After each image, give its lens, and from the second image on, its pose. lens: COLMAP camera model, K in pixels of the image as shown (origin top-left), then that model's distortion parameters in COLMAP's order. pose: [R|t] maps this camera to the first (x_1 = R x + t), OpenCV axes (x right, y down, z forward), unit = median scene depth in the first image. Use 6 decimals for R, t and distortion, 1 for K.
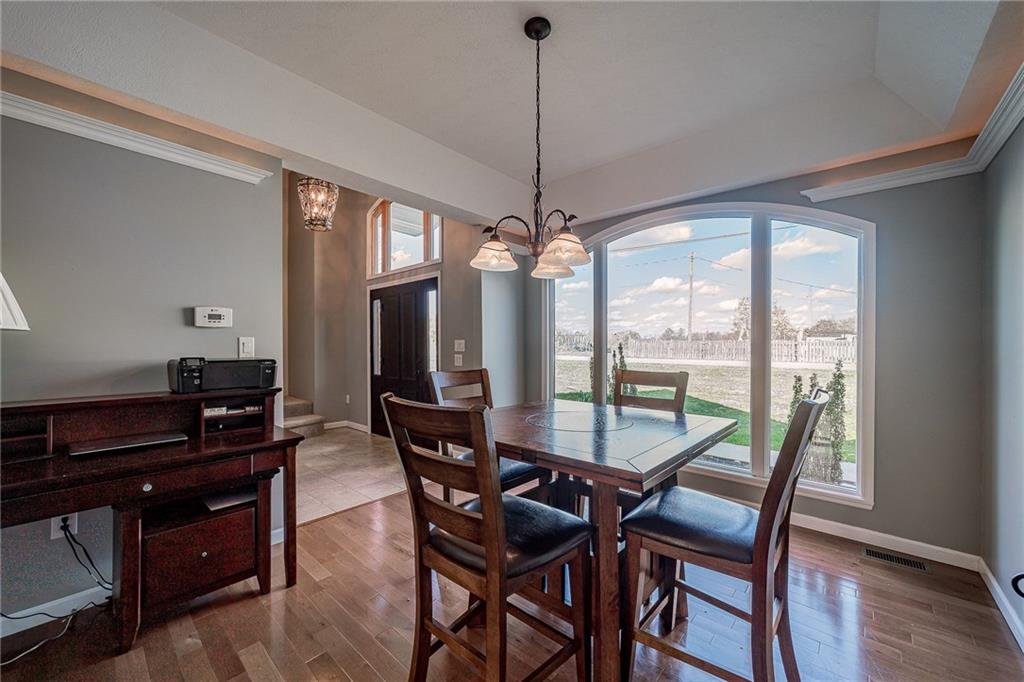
lens RADIAL K [[395.0, 0, 507.8], [0, 395.0, 346.9], [0, 0, 1]] dist [-0.002225, -0.000047]
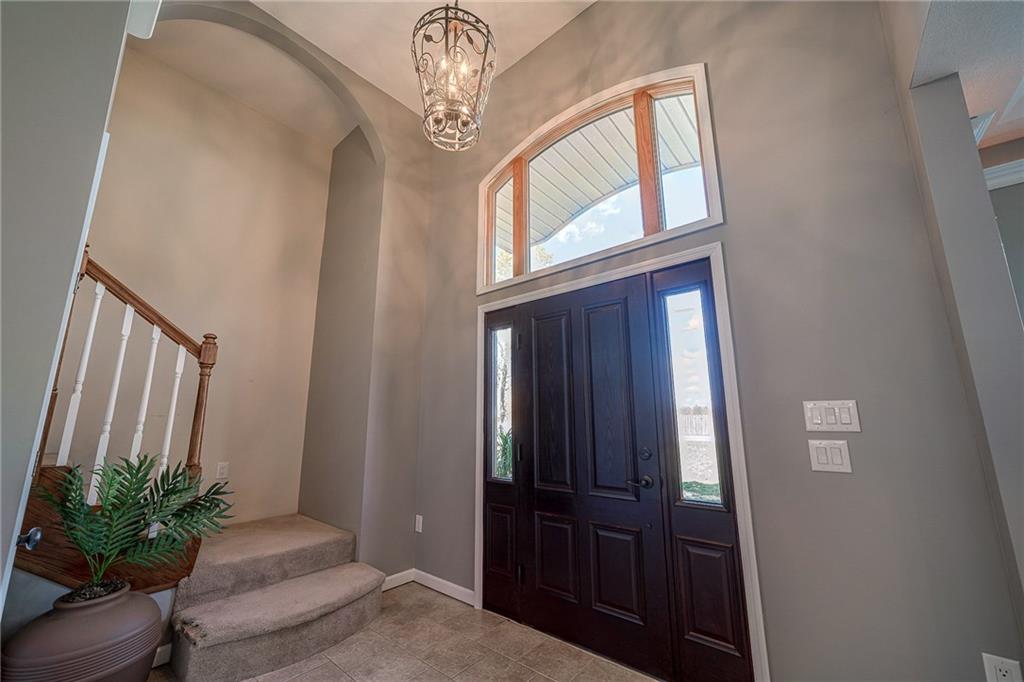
lens RADIAL K [[395.0, 0, 516.0], [0, 395.0, 341.0], [0, 0, 1]] dist [-0.002225, -0.000047]
pose [[0.998964, 0.006427, 0.045043, -0.337630], [0.002511, 0.980676, -0.195625, -0.000013], [-0.045430, 0.195536, 0.979644, 0.491190]]
